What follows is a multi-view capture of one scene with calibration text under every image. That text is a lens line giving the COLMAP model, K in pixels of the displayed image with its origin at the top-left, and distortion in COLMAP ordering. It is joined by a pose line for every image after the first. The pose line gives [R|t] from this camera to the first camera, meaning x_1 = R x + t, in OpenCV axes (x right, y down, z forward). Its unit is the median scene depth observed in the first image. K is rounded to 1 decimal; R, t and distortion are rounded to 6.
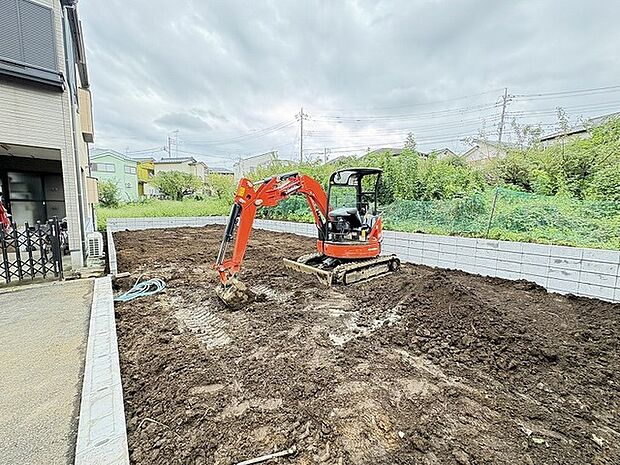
lens RADIAL K [[247.4, 0, 310.3], [0, 247.4, 231.8], [0, 0, 1]] dist [0.000229, 0.000291]
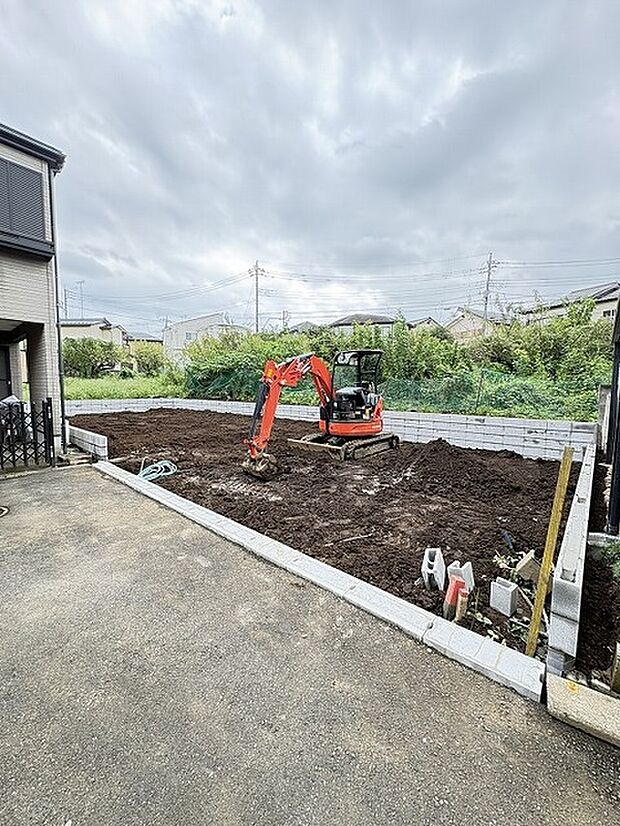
lens RADIAL K [[329.6, 0, 310.6], [0, 329.6, 412.7], [0, 0, 1]] dist [0.000229, 0.000291]
pose [[0.987592, -0.014045, 0.156413, -0.239463], [0.017055, 0.999694, -0.017920, 0.031421], [-0.156113, 0.020366, 0.987529, -0.335802]]
